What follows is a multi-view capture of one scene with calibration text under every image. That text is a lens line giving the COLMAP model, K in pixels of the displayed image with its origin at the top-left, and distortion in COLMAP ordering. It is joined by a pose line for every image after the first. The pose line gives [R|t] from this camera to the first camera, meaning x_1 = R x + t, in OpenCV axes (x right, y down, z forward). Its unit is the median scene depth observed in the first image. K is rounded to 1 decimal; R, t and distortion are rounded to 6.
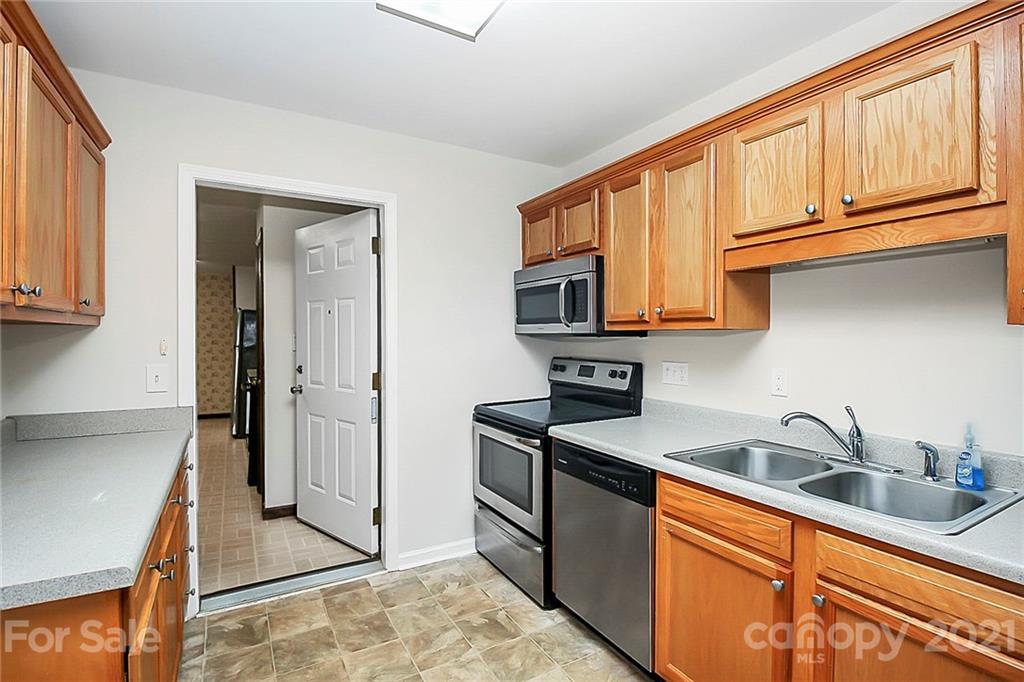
lens RADIAL K [[486.9, 0, 514.1], [0, 486.9, 340.0], [0, 0, 1]] dist [0.000280, -0.000653]
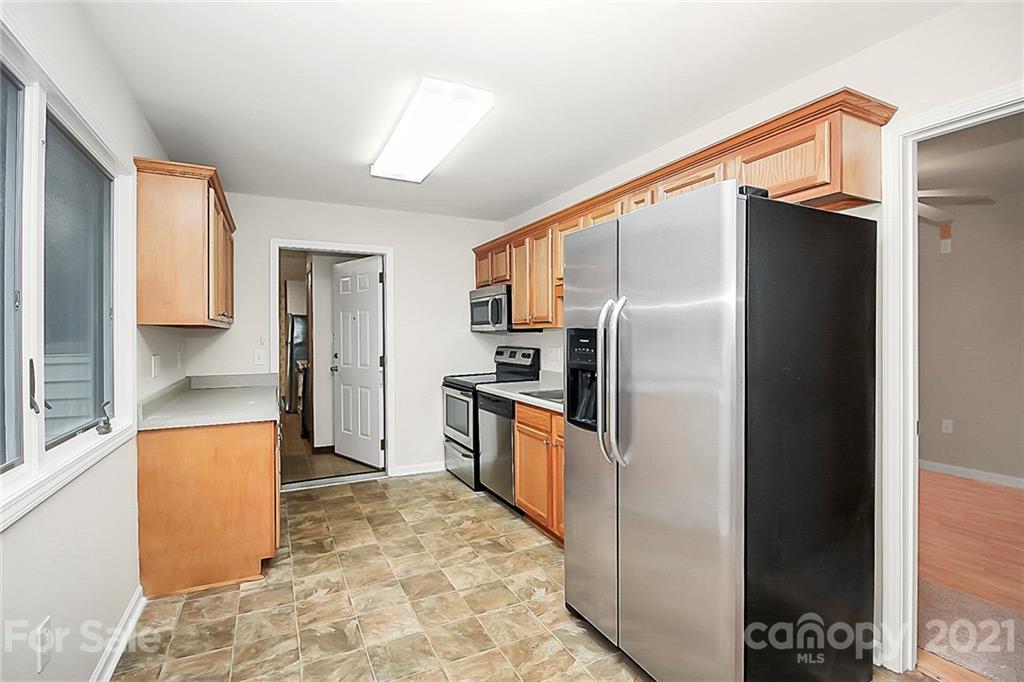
lens RADIAL K [[473.4, 0, 511.1], [0, 473.4, 335.3], [0, 0, 1]] dist [-0.001304, -0.001023]
pose [[0.998139, -0.007021, -0.060576, 0.249474], [0.006646, 0.999957, -0.006397, 0.012014], [0.060619, 0.005983, 0.998143, -0.565051]]
